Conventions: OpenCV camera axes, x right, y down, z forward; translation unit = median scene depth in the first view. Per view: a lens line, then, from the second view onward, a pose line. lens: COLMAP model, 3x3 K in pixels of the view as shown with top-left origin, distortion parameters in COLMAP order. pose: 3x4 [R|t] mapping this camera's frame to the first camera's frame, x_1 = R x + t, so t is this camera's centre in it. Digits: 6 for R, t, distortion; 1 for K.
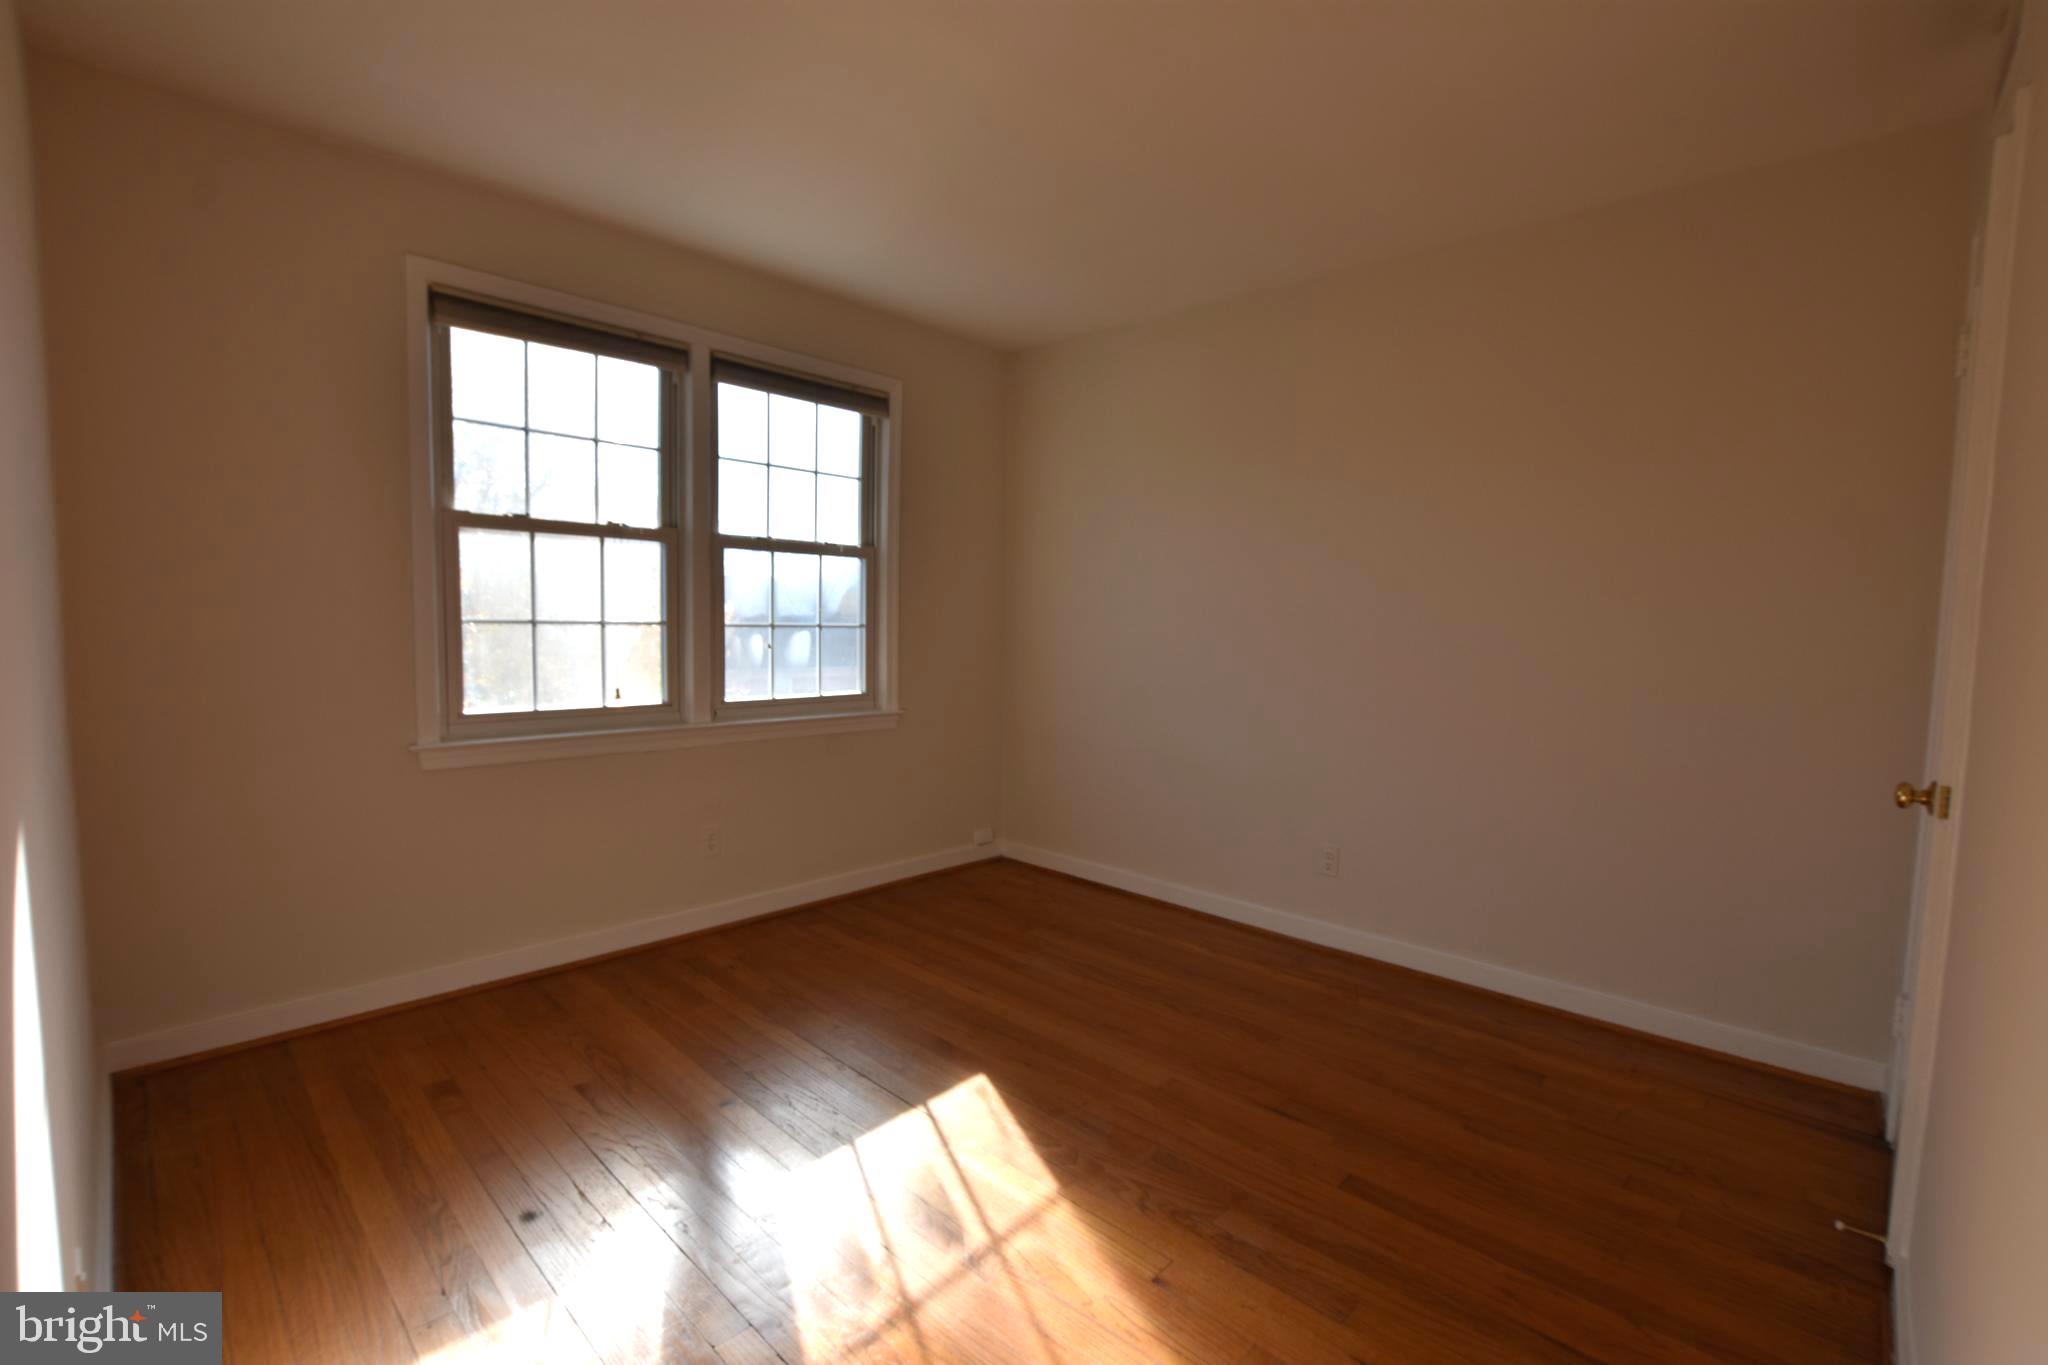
lens RADIAL K [[893.0, 0, 1020.8], [0, 893.0, 692.6], [0, 0, 1]] dist [-0.043245, 0.009838]
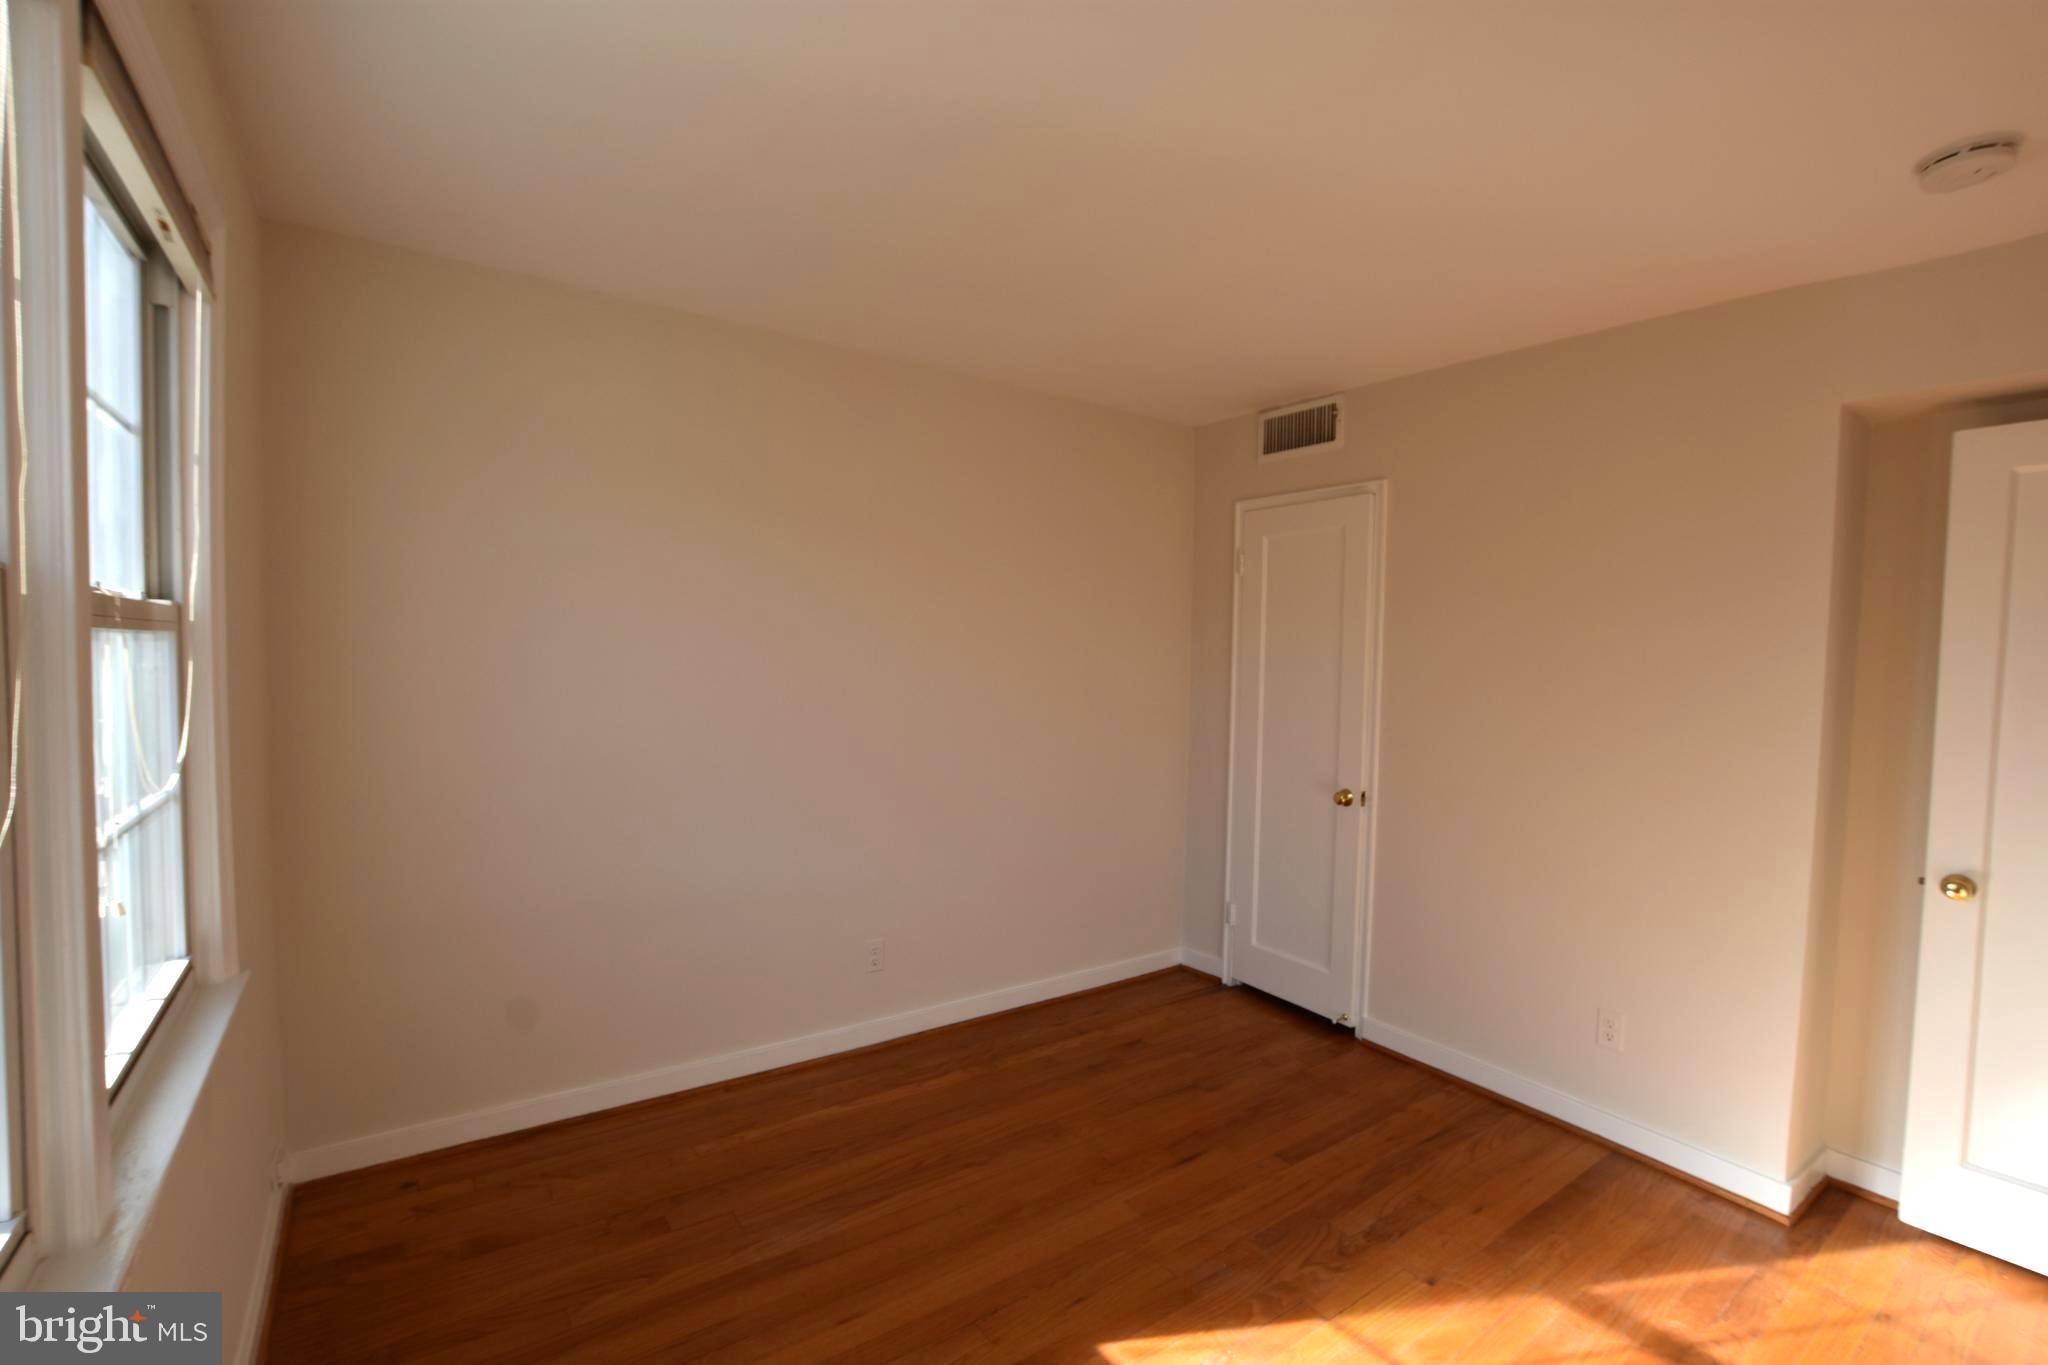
lens RADIAL K [[893.0, 0, 1020.8], [0, 893.0, 692.6], [0, 0, 1]] dist [-0.043245, 0.009838]
pose [[0.197859, -0.058139, 0.978505, -0.842639], [0.066291, 0.996748, 0.045818, -0.200583], [-0.977986, 0.055801, 0.201070, 0.947654]]
